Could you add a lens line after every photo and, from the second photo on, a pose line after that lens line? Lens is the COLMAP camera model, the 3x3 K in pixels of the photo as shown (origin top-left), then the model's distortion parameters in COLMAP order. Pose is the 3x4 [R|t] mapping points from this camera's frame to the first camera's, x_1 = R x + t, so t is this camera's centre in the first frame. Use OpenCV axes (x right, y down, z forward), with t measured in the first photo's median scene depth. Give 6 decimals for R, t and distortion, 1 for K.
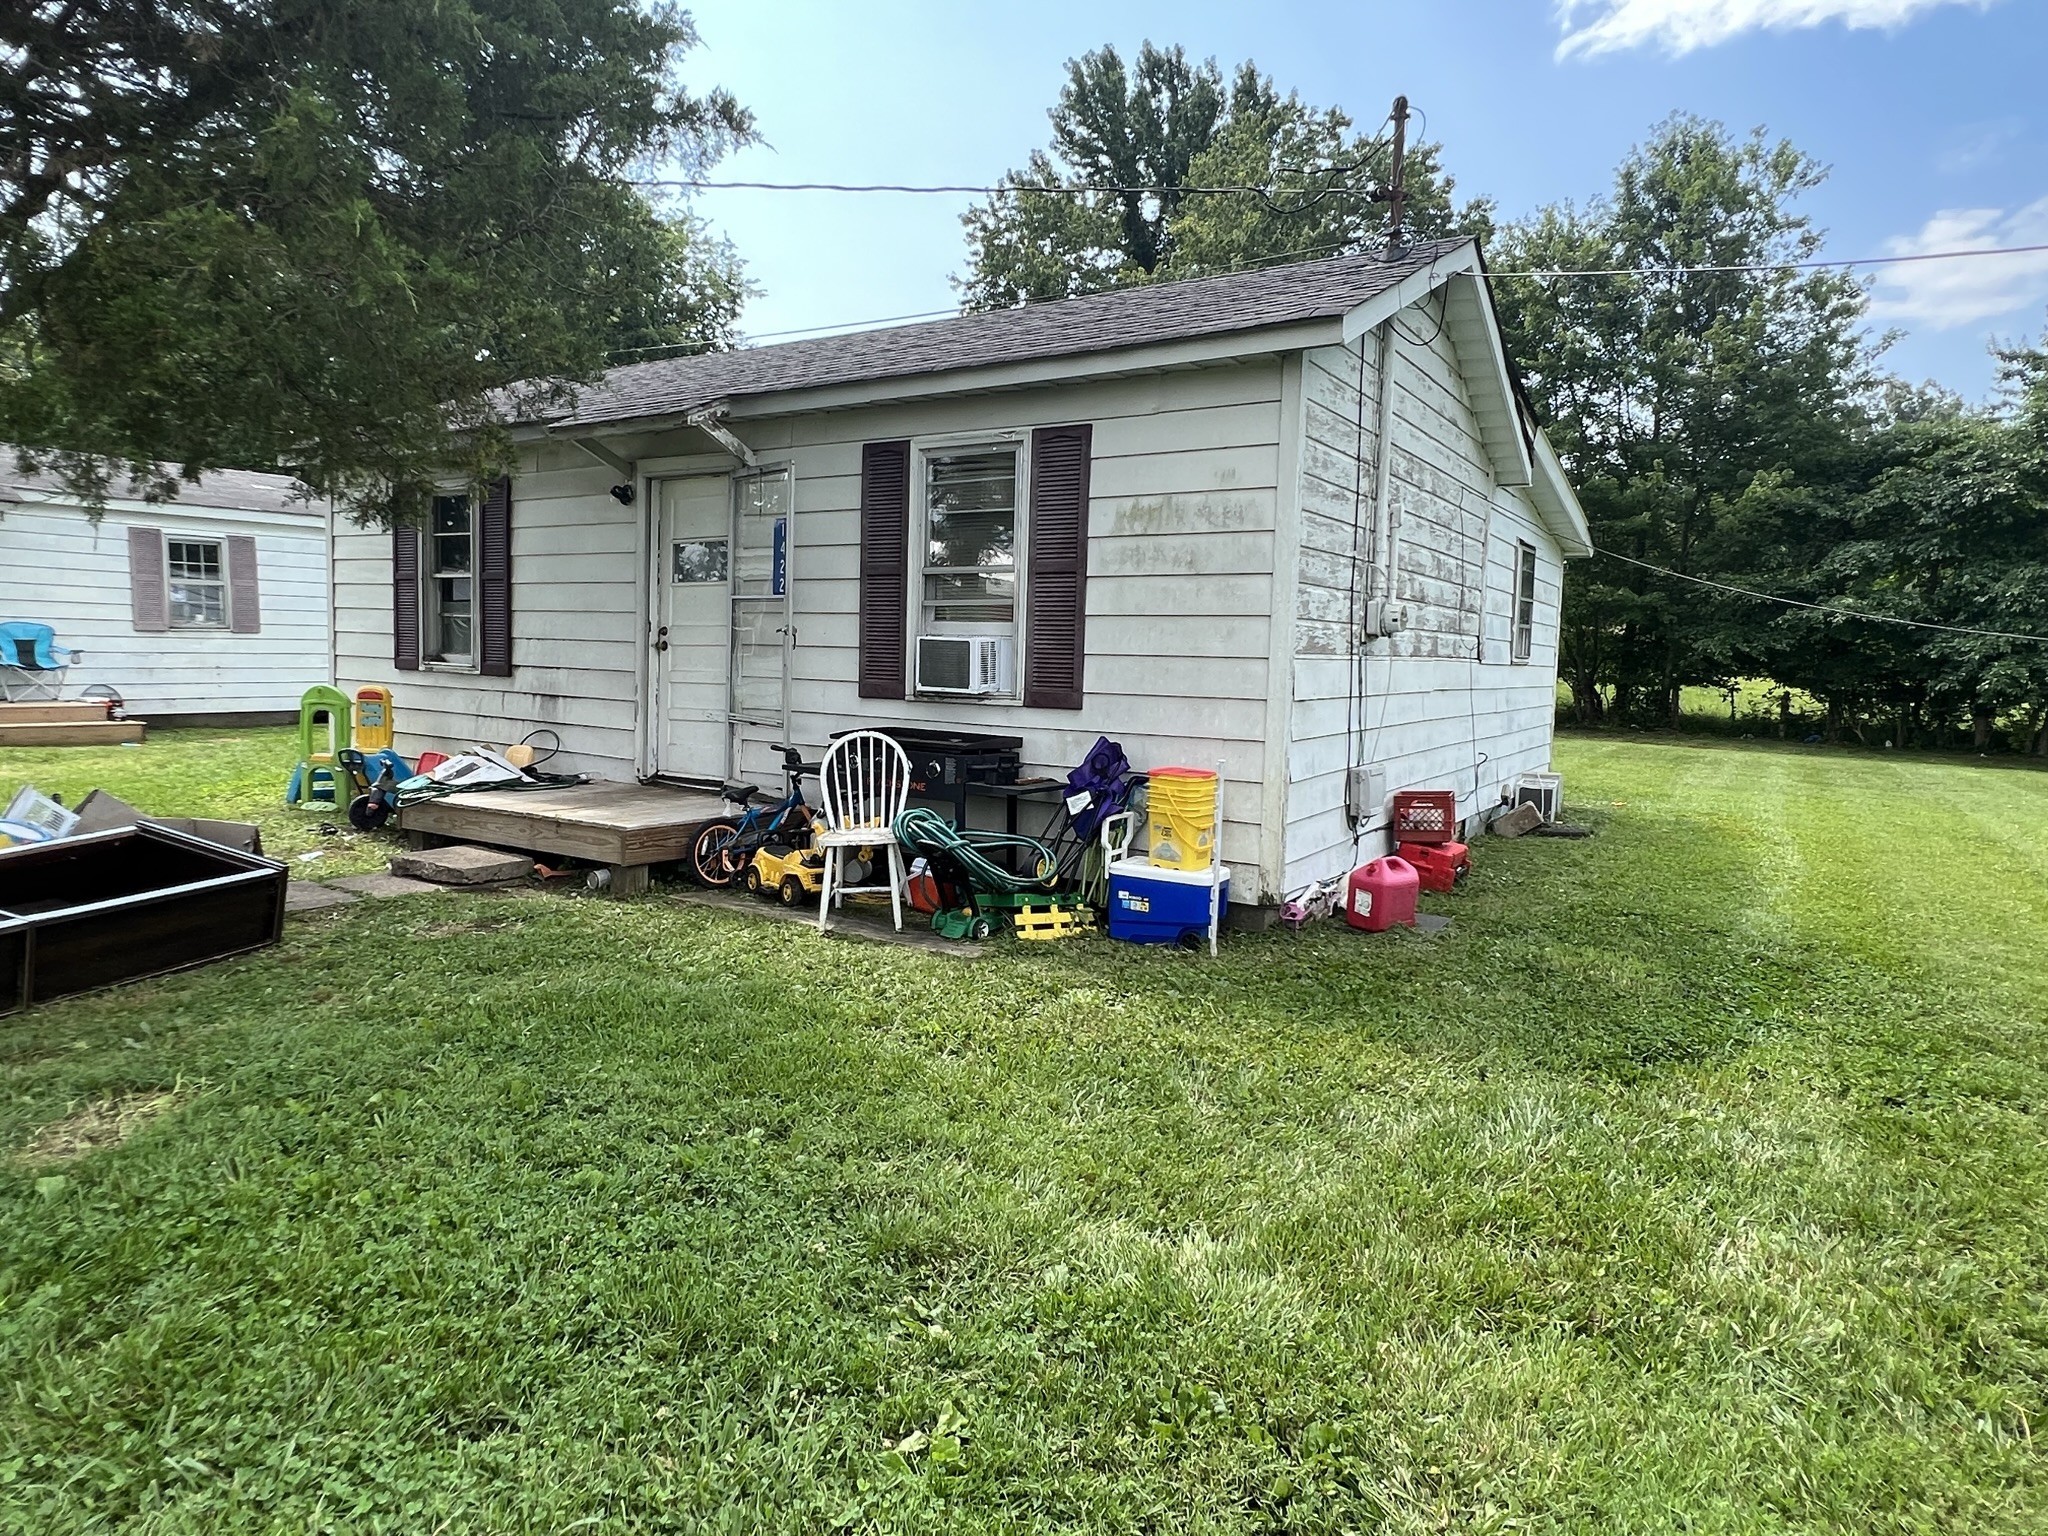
lens RADIAL K [[1193.9, 0, 1024.0], [0, 1193.9, 768.0], [0, 0, 1]] dist [0.003718, 0.000197]
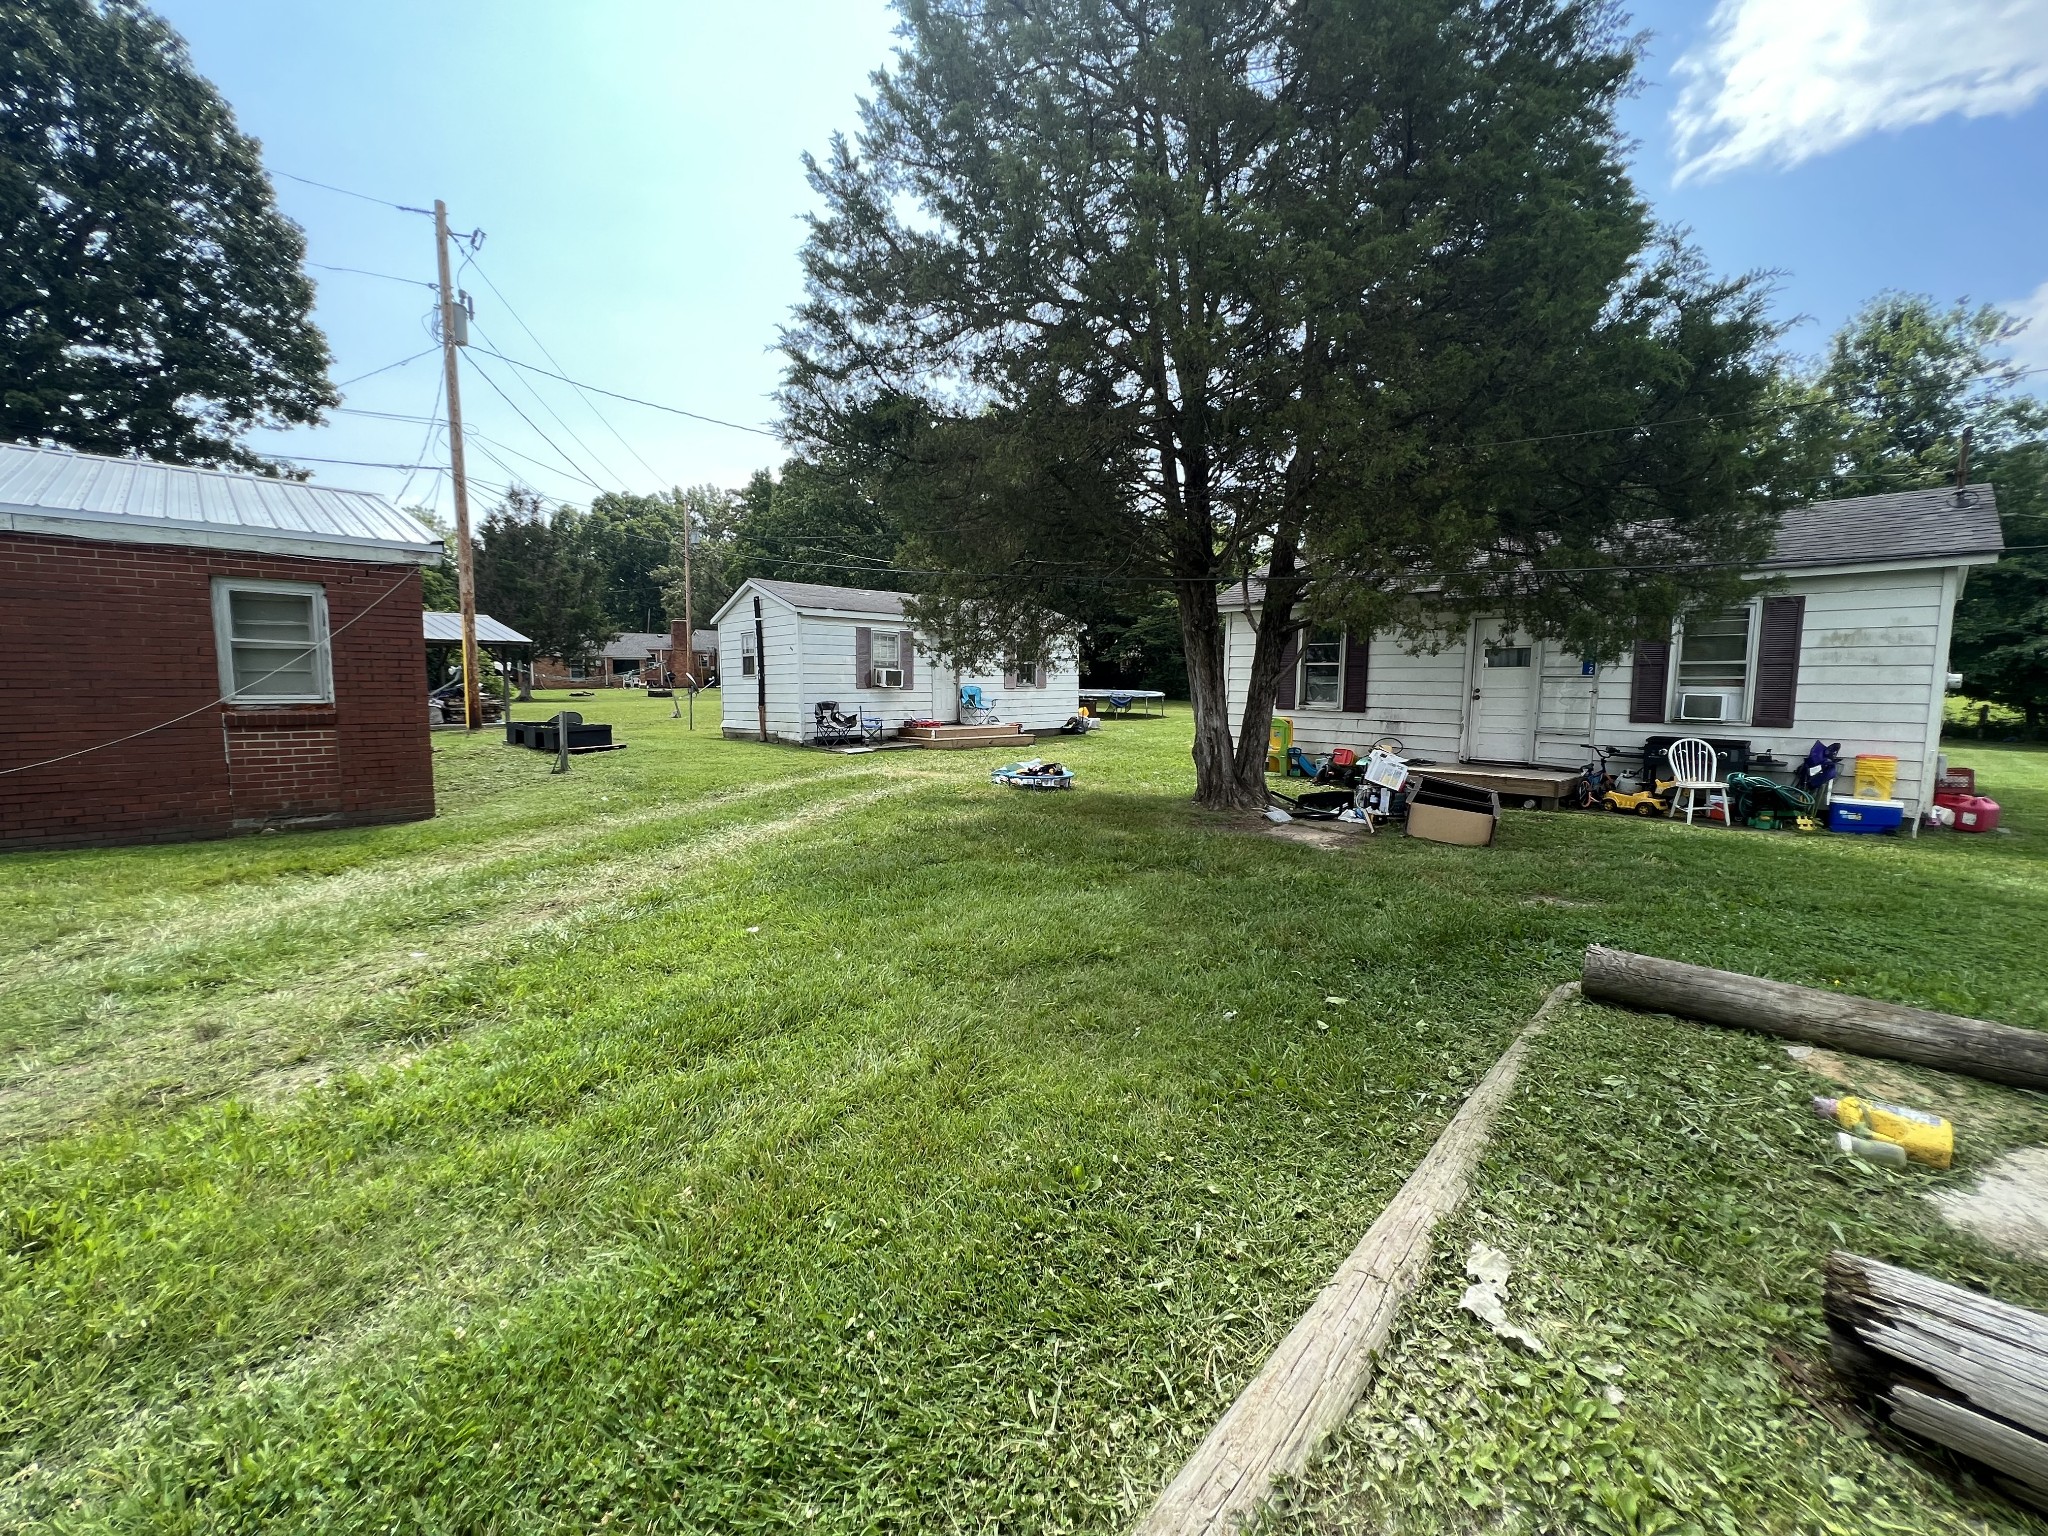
lens RADIAL K [[824.4, 0, 1015.7], [0, 824.4, 759.2], [0, 0, 1]] dist [-0.000226, -0.000446]
pose [[0.971756, 0.002115, -0.235979, -0.654112], [-0.002900, 0.999991, -0.002981, 0.011113], [0.235971, 0.003581, 0.971754, -0.525015]]
